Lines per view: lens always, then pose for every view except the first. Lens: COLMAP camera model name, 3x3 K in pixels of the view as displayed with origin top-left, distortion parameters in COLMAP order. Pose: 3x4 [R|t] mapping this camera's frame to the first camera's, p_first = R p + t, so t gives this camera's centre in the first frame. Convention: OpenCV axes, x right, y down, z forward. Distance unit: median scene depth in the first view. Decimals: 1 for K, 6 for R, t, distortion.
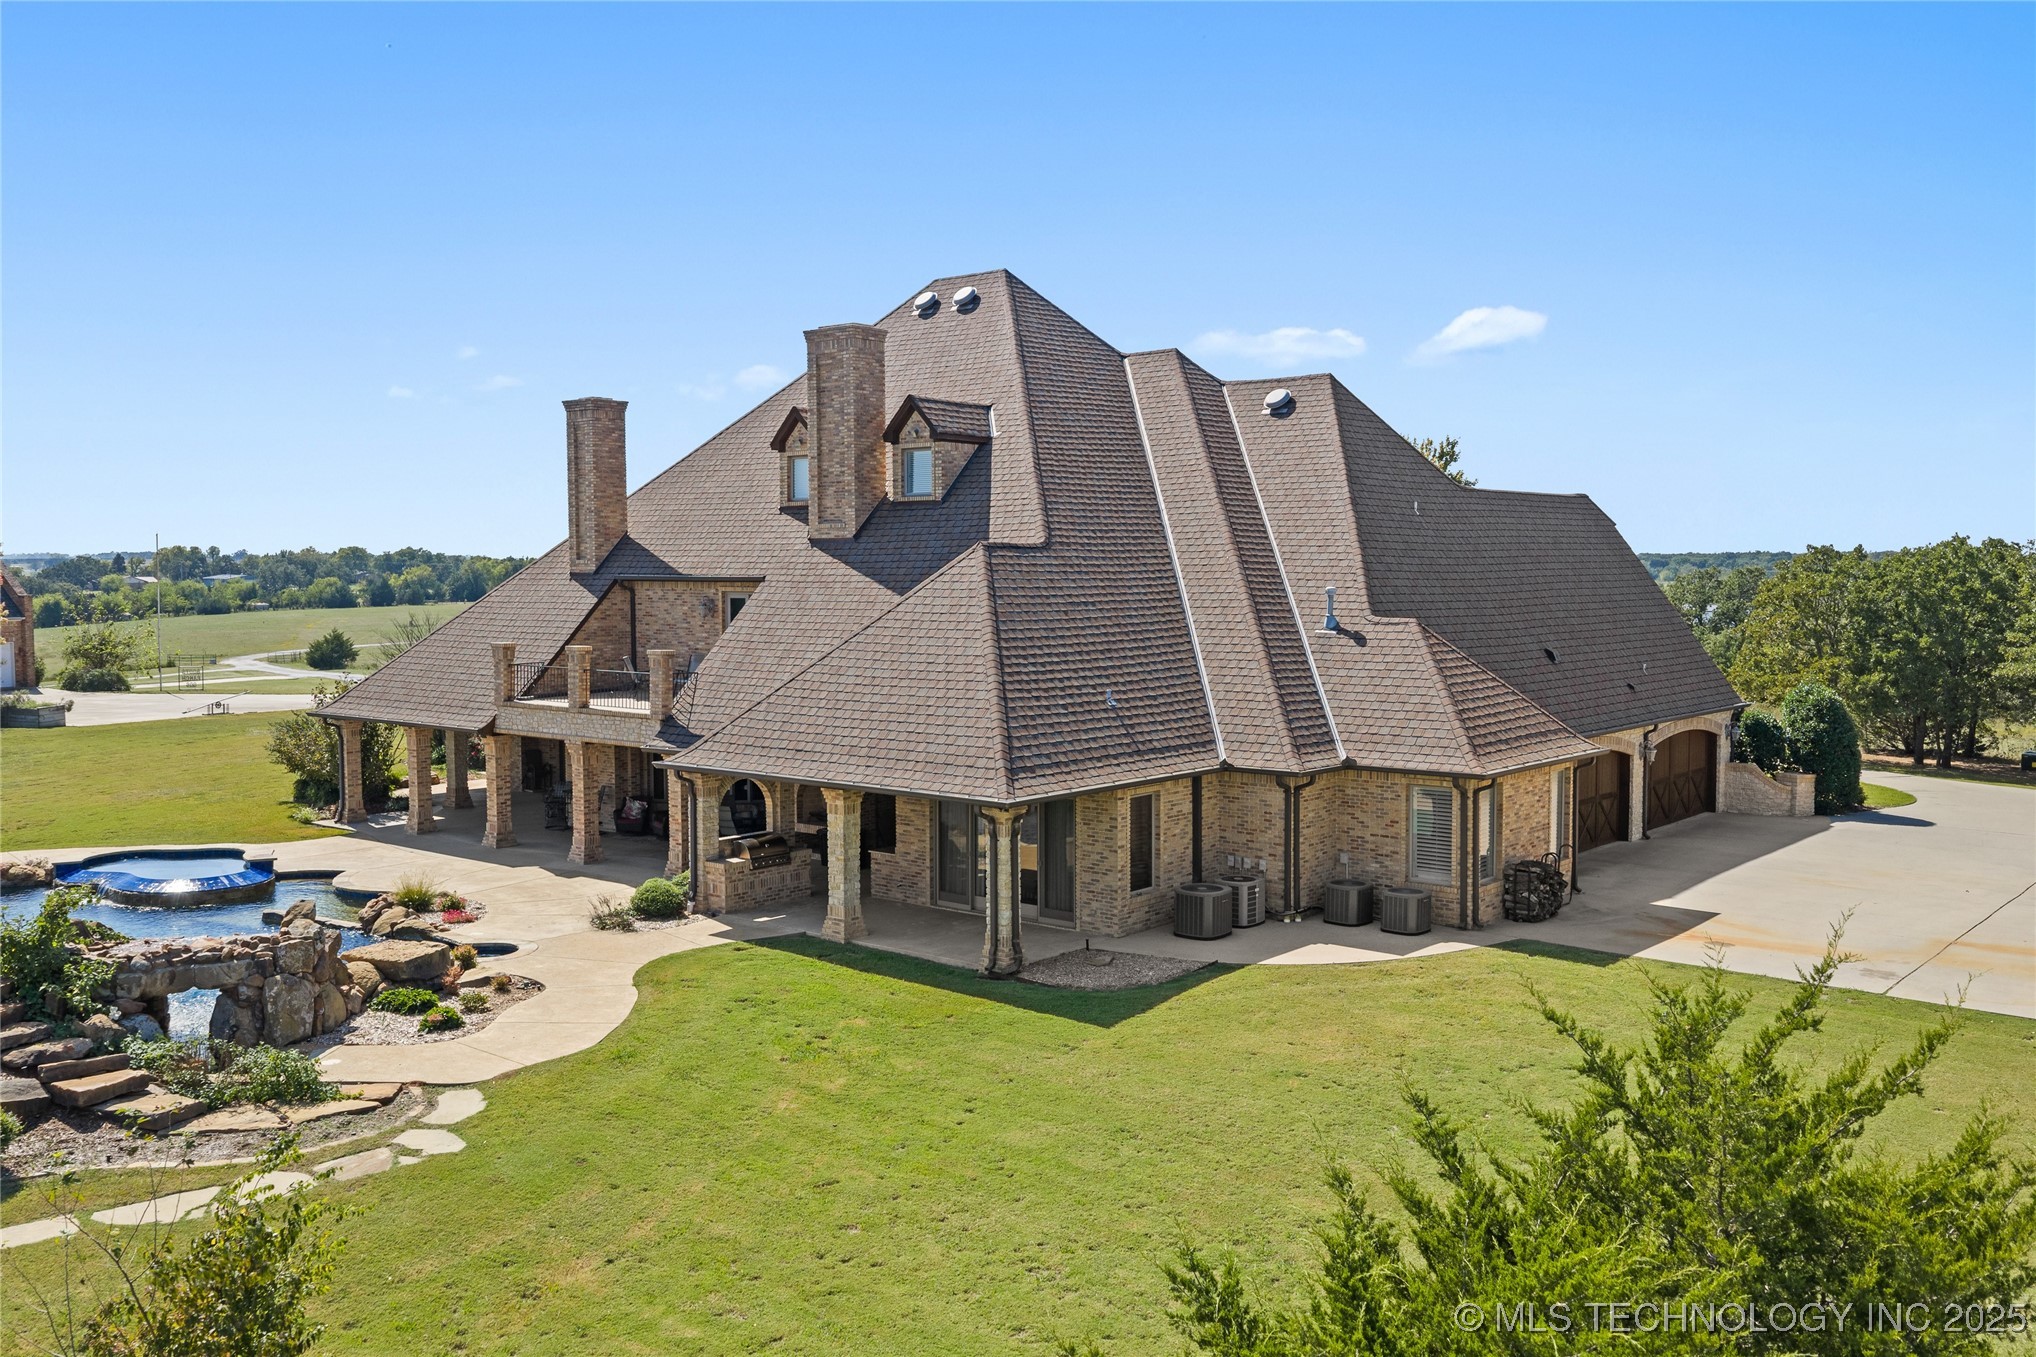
lens RADIAL K [[1677.7, 0, 1018.0], [0, 1677.7, 678.5], [0, 0, 1]] dist [0.001972, -0.019087]
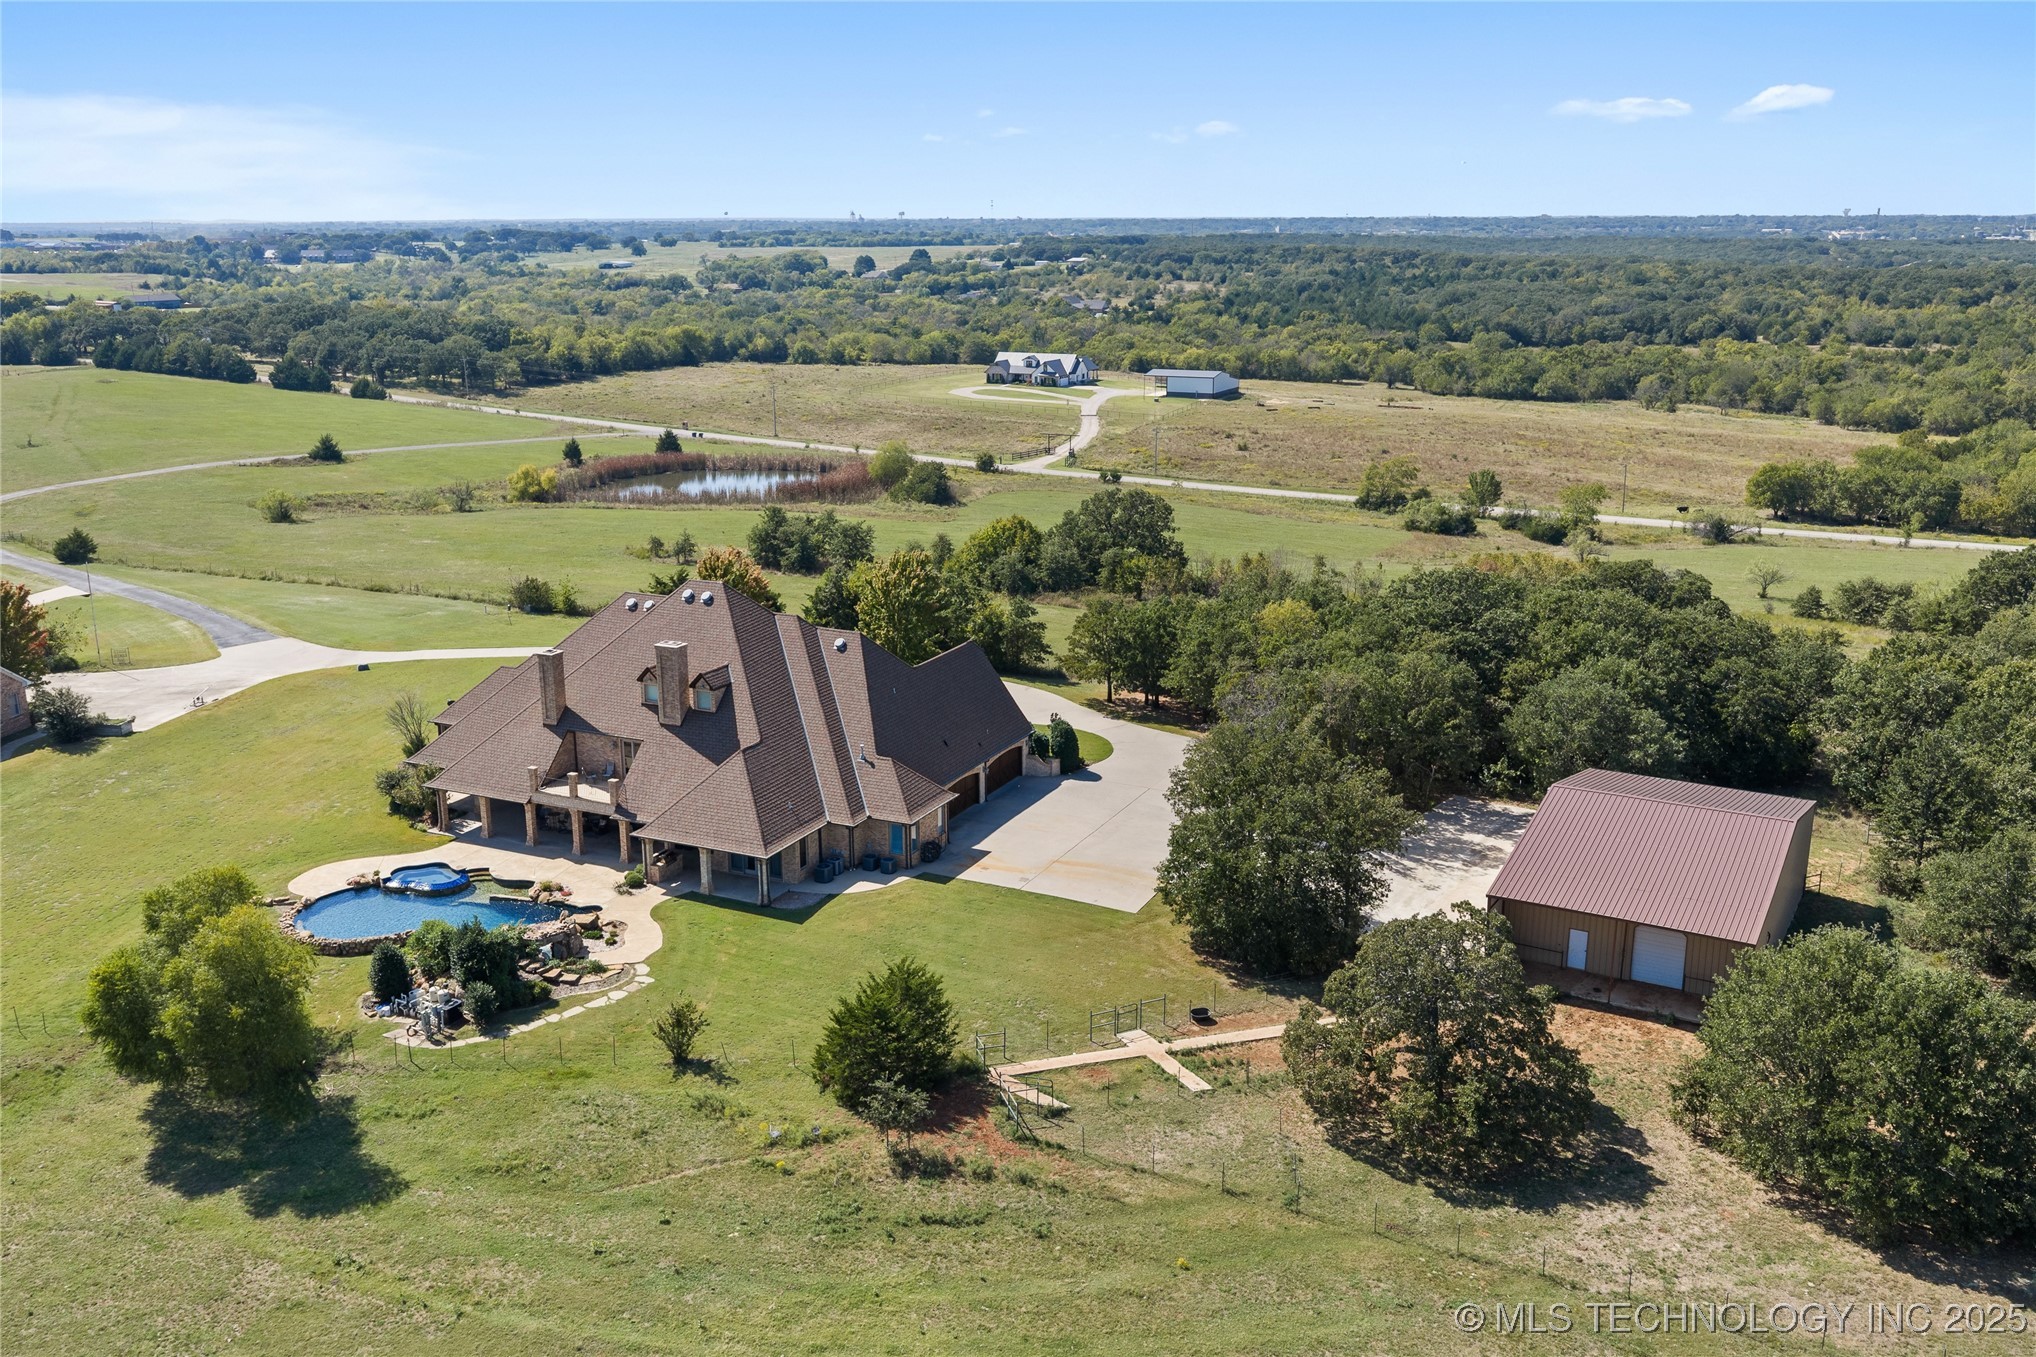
lens RADIAL K [[1677.7, 0, 1018.0], [0, 1677.7, 678.5], [0, 0, 1]] dist [0.001972, -0.019087]
pose [[0.966654, -0.065573, 0.247550, -0.286607], [0.018214, 0.981819, 0.188945, -0.791791], [-0.255439, -0.178136, 0.950273, -1.972285]]
